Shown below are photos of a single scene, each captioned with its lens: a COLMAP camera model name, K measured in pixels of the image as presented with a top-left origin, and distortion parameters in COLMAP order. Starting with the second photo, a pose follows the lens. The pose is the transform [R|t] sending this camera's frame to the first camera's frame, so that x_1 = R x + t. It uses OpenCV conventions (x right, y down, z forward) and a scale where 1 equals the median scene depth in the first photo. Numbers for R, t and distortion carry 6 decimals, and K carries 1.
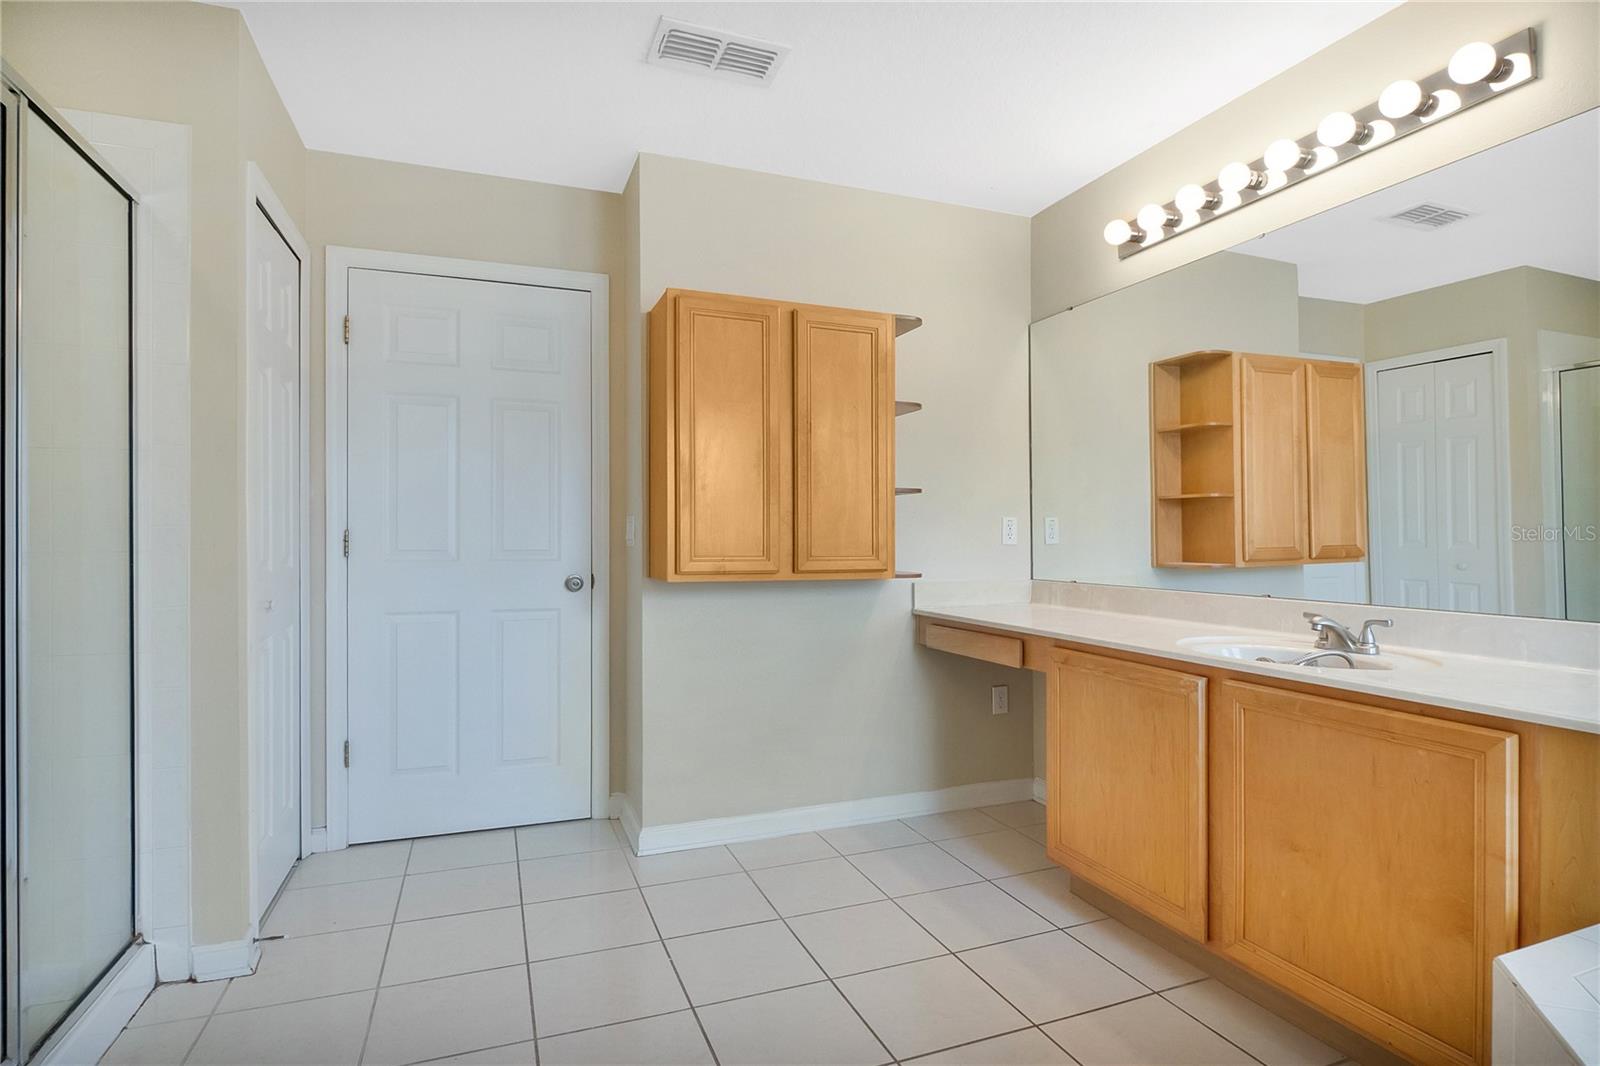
lens RADIAL K [[795.4, 0, 790.1], [0, 795.4, 534.5], [0, 0, 1]] dist [-0.022132, -0.001376]
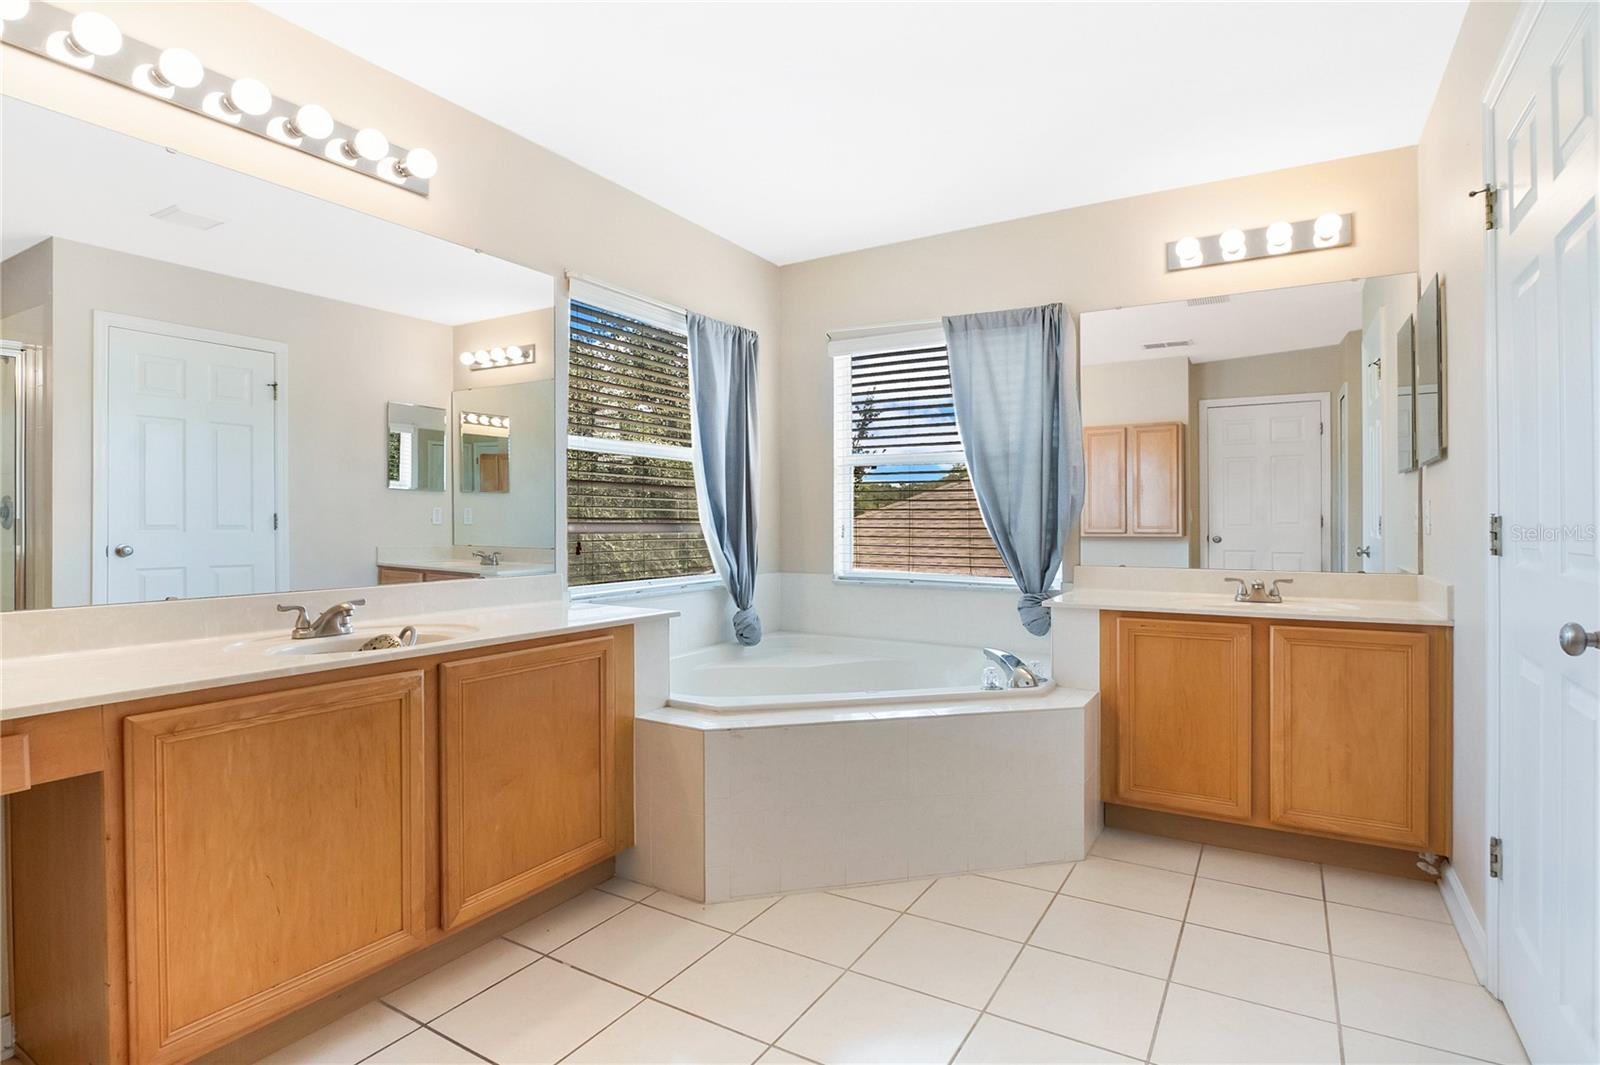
lens RADIAL K [[795.4, 0, 793.5], [0, 795.4, 521.9], [0, 0, 1]] dist [-0.022132, -0.001376]
pose [[-0.611150, -0.001225, 0.791514, -0.488709], [-0.006115, 0.999976, -0.003174, 0.002270], [-0.791491, -0.006780, -0.611143, 1.172335]]
